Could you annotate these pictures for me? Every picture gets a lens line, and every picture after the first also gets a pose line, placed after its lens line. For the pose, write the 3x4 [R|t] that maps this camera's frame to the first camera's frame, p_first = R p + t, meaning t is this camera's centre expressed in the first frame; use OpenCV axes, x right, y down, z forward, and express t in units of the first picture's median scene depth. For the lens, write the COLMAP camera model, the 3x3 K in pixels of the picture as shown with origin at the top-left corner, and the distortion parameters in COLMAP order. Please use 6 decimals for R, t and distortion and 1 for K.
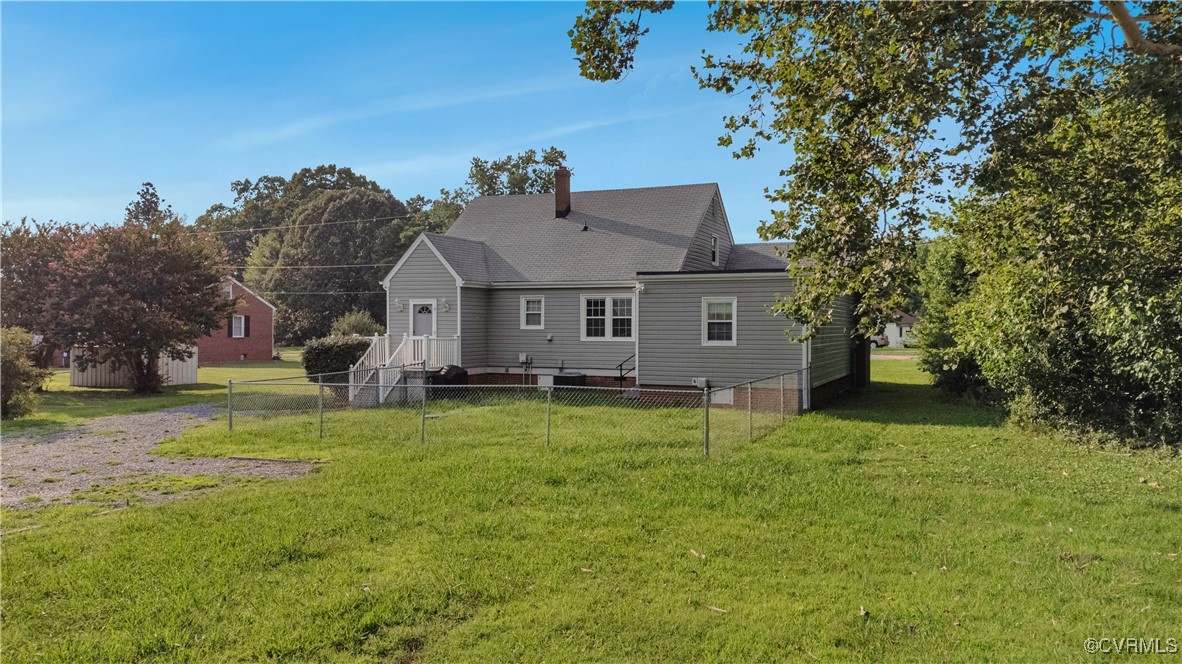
lens RADIAL K [[878.0, 0, 594.8], [0, 878.0, 329.1], [0, 0, 1]] dist [0.054188, -0.002533]
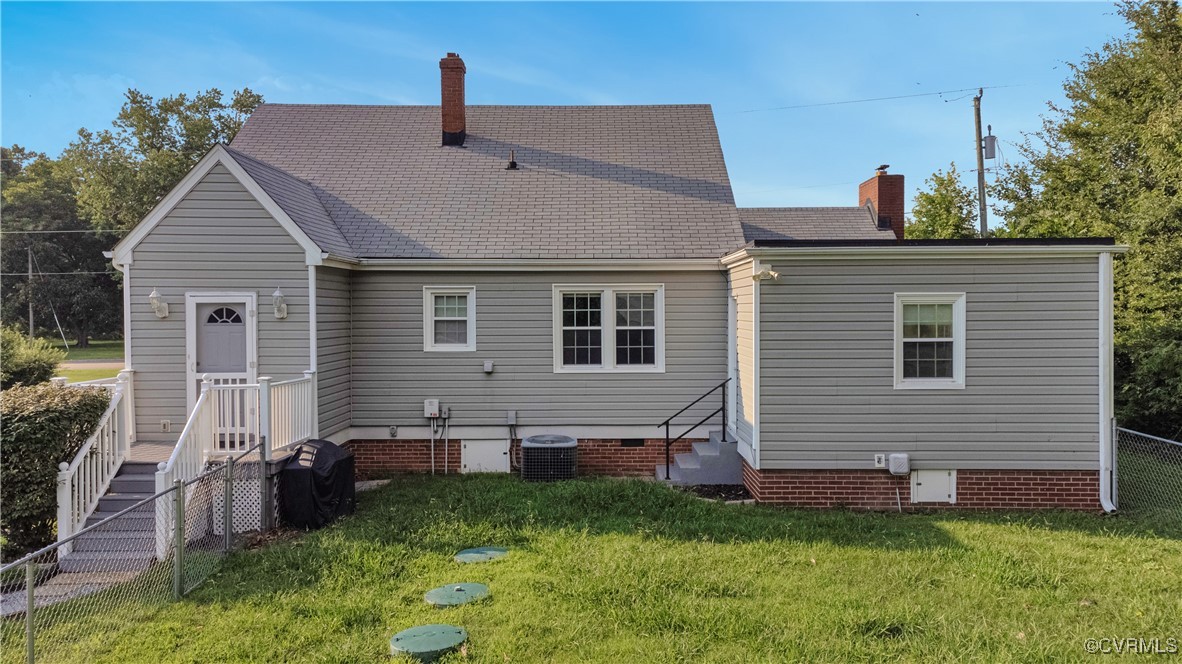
lens RADIAL K [[878.0, 0, 594.8], [0, 878.0, 329.1], [0, 0, 1]] dist [0.054188, -0.002533]
pose [[0.923284, -0.012415, 0.383917, -0.194581], [0.007195, 0.999861, 0.015030, -0.020479], [-0.384051, -0.011114, 0.923245, 0.505717]]
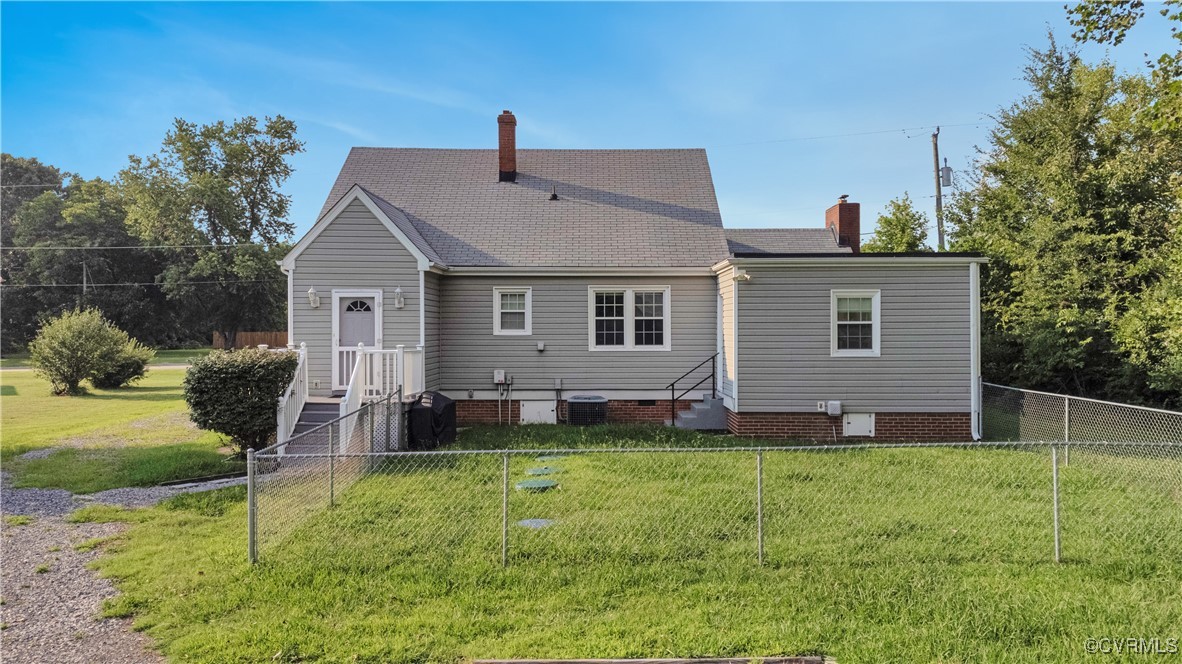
lens RADIAL K [[878.0, 0, 594.8], [0, 878.0, 329.1], [0, 0, 1]] dist [0.054188, -0.002533]
pose [[0.922678, -0.002994, 0.385559, -0.285873], [0.005057, 0.999978, -0.004335, -0.001319], [-0.385538, 0.005950, 0.922673, 0.340977]]
